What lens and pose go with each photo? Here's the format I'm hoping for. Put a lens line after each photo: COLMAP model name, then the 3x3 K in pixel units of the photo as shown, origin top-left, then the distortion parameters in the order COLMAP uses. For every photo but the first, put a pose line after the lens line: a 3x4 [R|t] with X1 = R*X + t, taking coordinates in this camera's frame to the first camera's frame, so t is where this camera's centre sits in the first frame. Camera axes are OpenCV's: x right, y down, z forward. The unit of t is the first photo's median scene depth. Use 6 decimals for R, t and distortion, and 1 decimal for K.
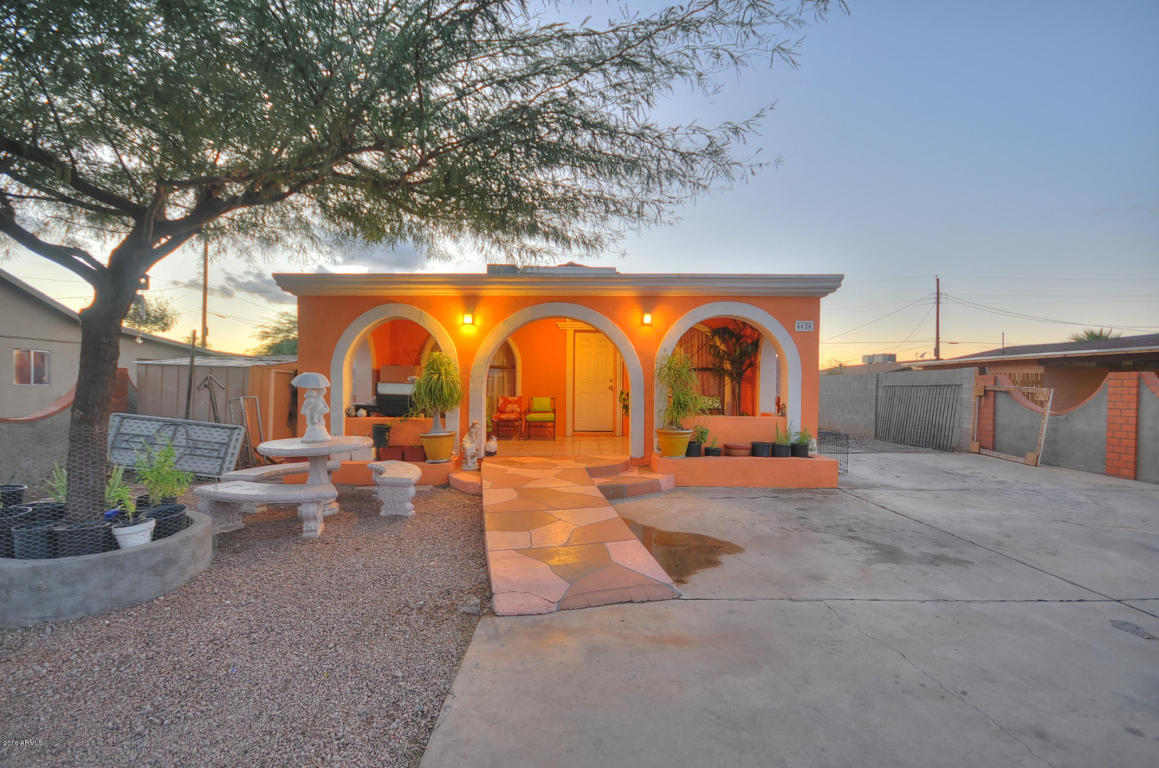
lens RADIAL K [[508.1, 0, 582.1], [0, 508.1, 390.0], [0, 0, 1]] dist [-0.004637, -0.000263]
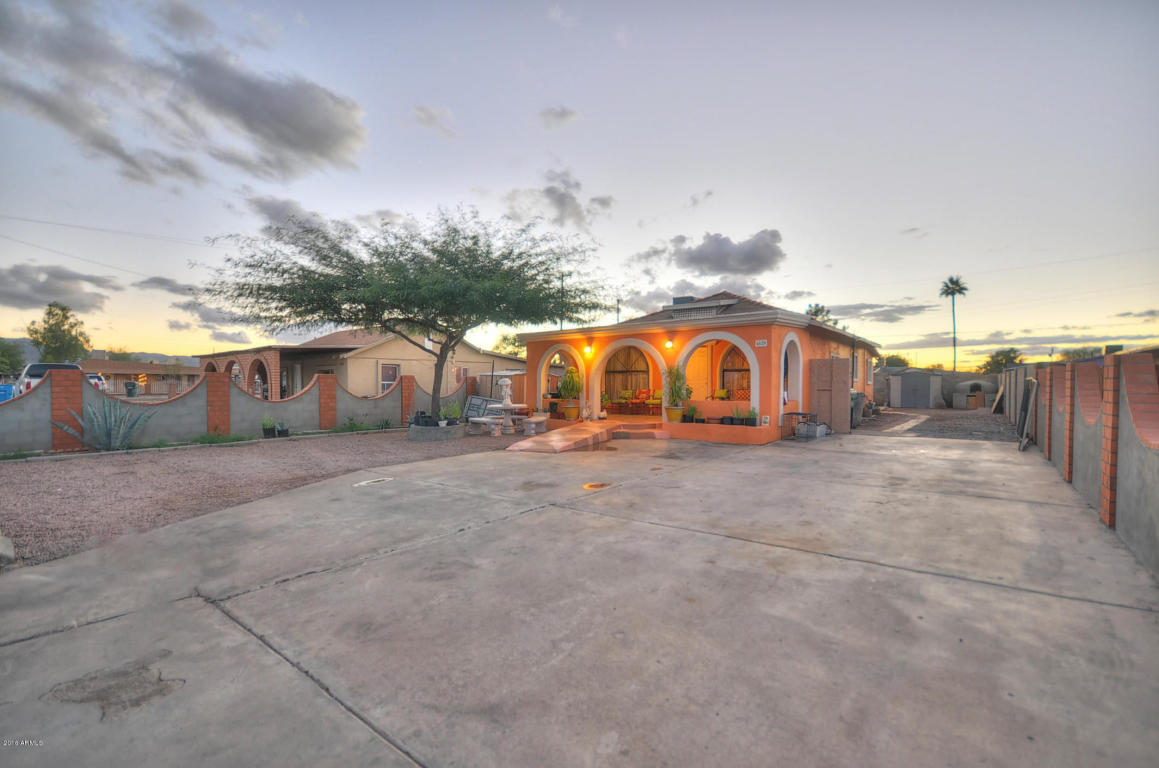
lens RADIAL K [[508.1, 0, 574.4], [0, 508.1, 390.7], [0, 0, 1]] dist [-0.004637, -0.000263]
pose [[0.779596, 0.002886, -0.626276, 0.990215], [0.005042, 0.999928, 0.010885, -0.000079], [0.626262, -0.011643, 0.779526, -0.589233]]
